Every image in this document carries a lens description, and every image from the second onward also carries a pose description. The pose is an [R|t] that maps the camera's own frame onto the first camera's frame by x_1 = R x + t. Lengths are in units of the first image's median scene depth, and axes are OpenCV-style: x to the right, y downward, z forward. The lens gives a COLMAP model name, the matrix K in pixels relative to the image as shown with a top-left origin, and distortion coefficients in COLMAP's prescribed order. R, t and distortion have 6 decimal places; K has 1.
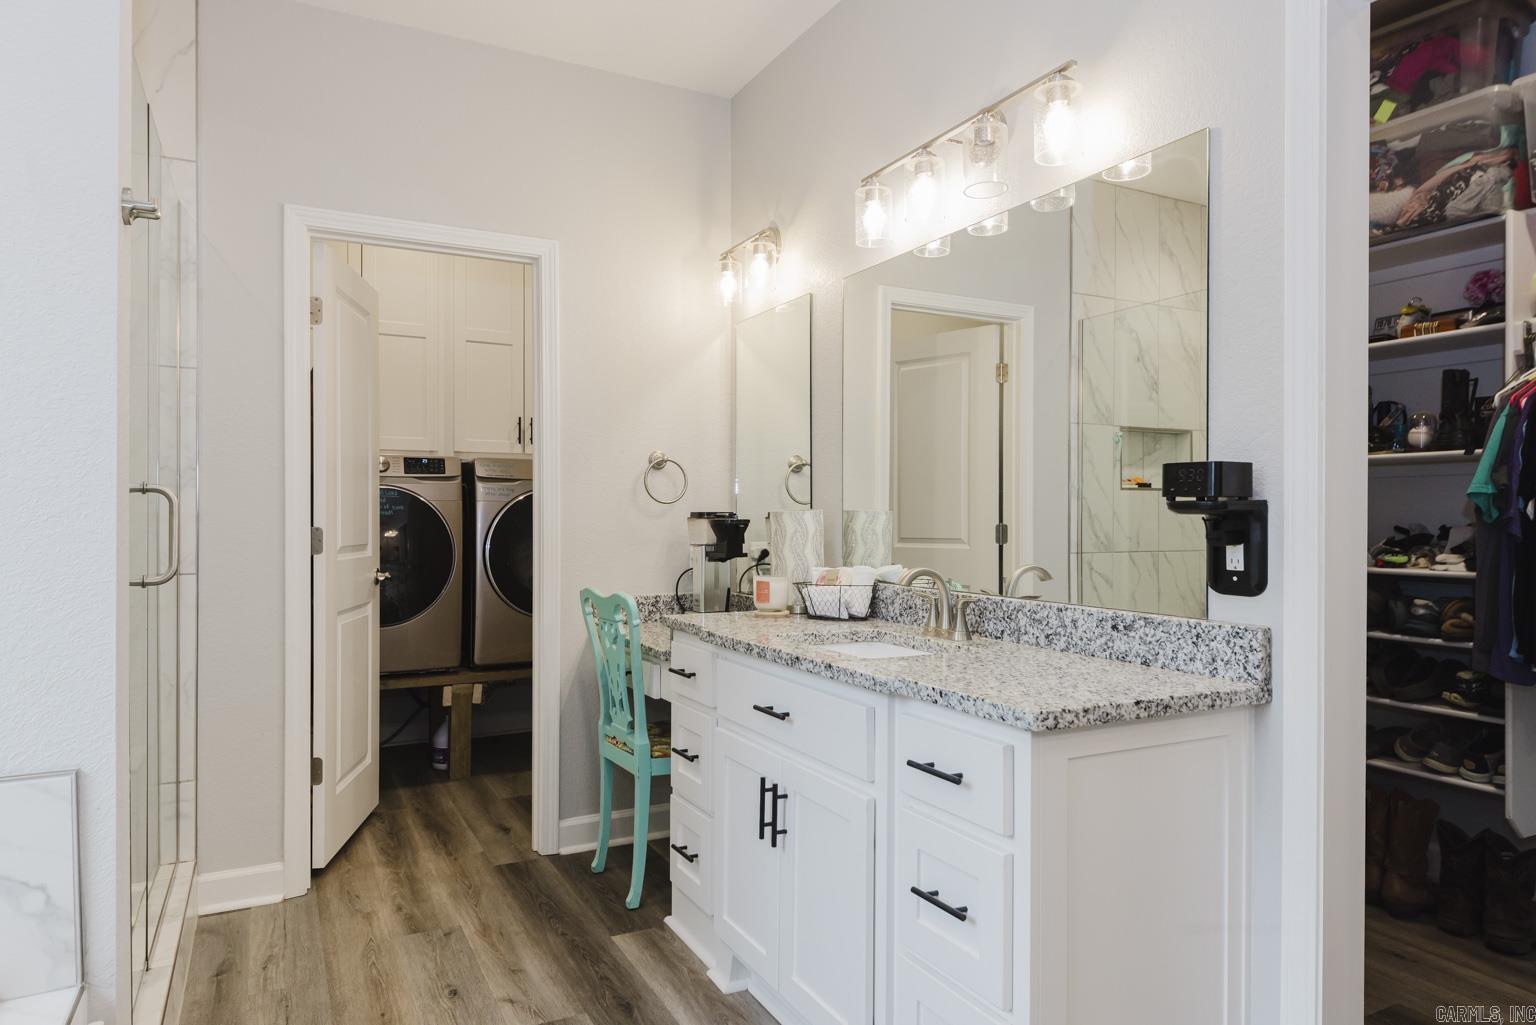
lens RADIAL K [[987.3, 0, 768.7], [0, 987.3, 512.2], [0, 0, 1]] dist [0.004236, -0.003235]
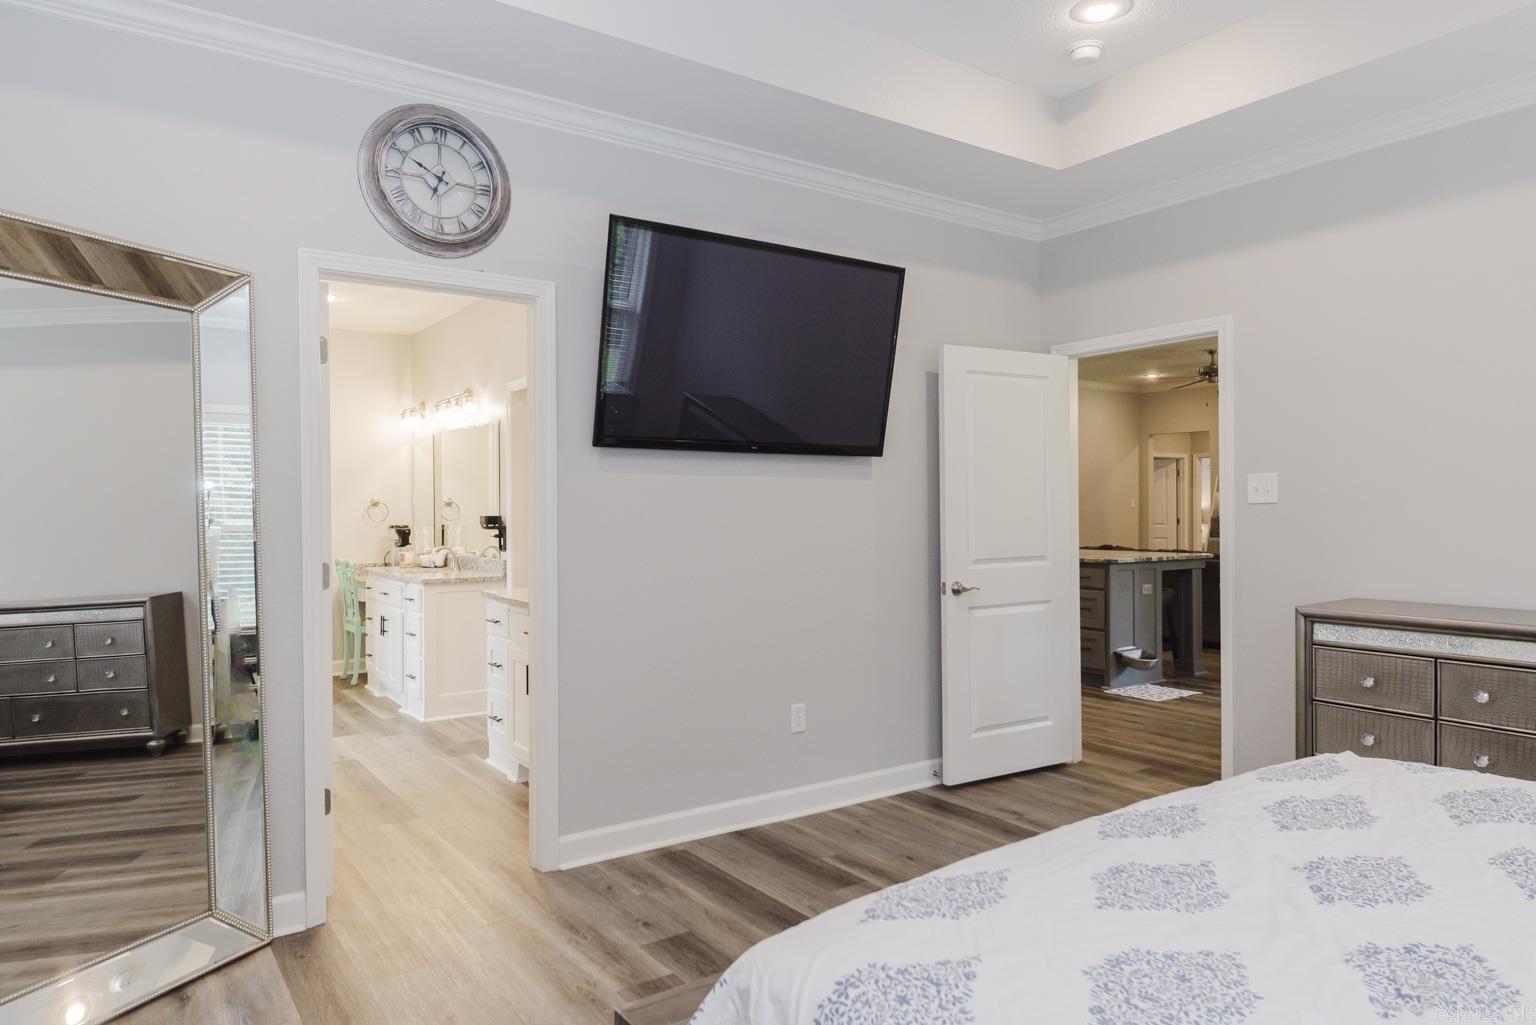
lens RADIAL K [[974.7, 0, 769.2], [0, 974.7, 514.4], [0, 0, 1]] dist [-0.004696, -0.000371]
pose [[0.990422, -0.008286, 0.137823, 0.593612], [0.007398, 0.999948, 0.006950, -0.043307], [-0.137874, -0.005864, 0.990432, -1.656660]]
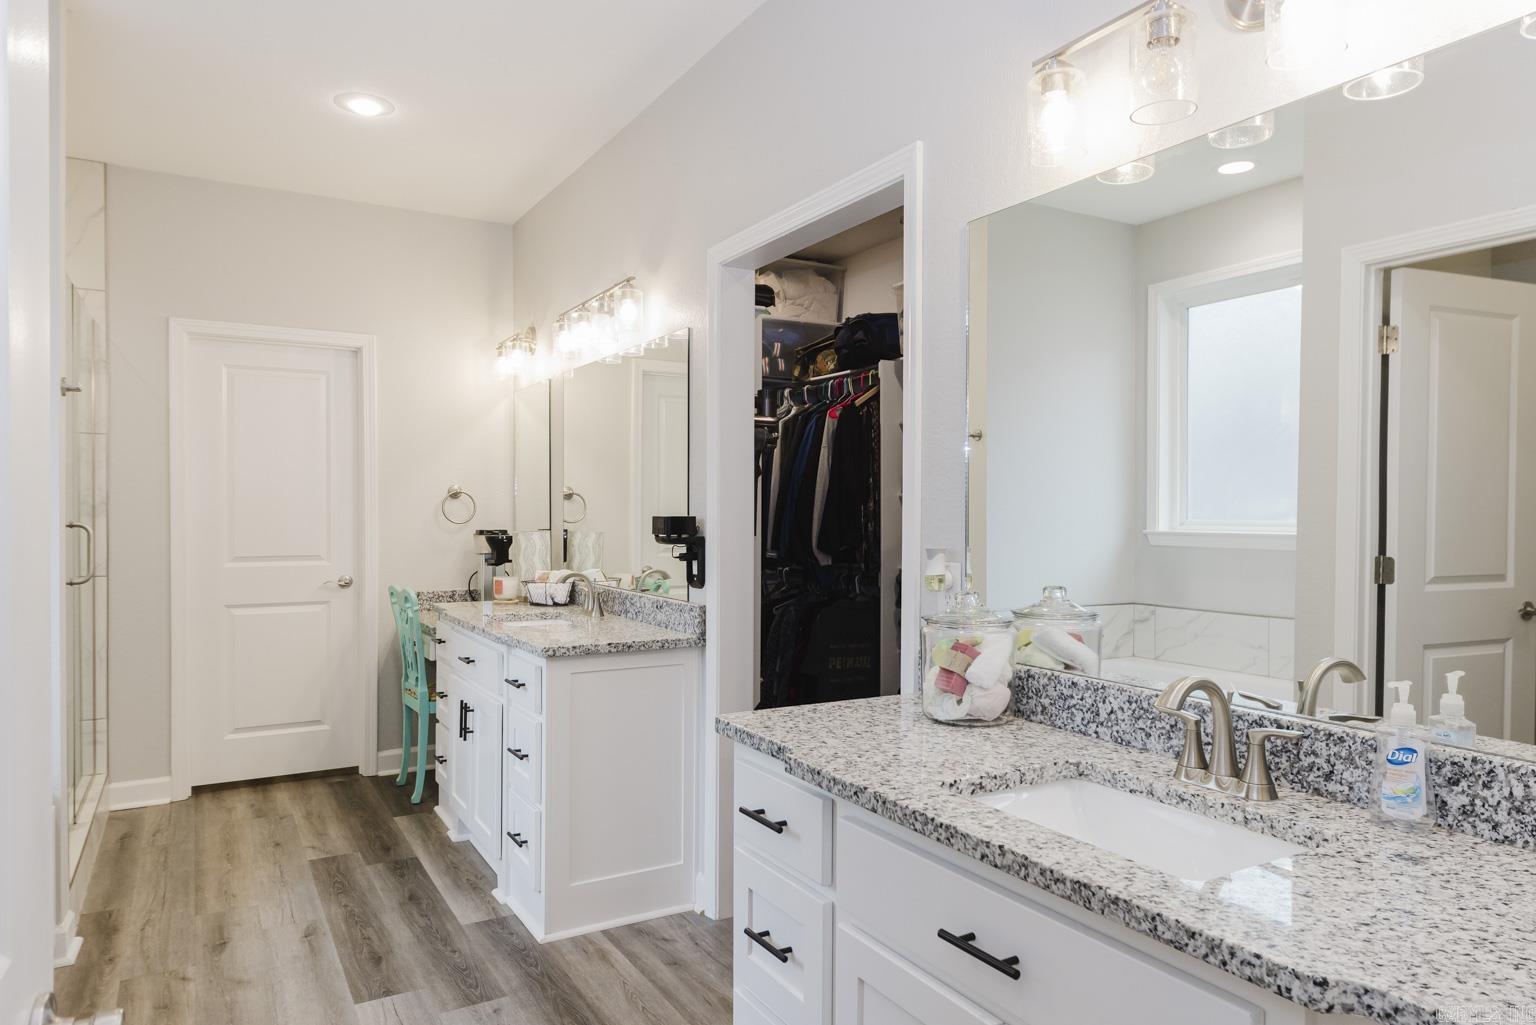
lens RADIAL K [[997.8, 0, 764.1], [0, 997.8, 514.1], [0, 0, 1]] dist [0.003862, -0.002849]
pose [[0.998744, -0.000284, 0.050102, 0.318073], [-0.000095, 0.999971, 0.007576, -0.041260], [-0.050103, -0.007571, 0.998715, -0.524228]]
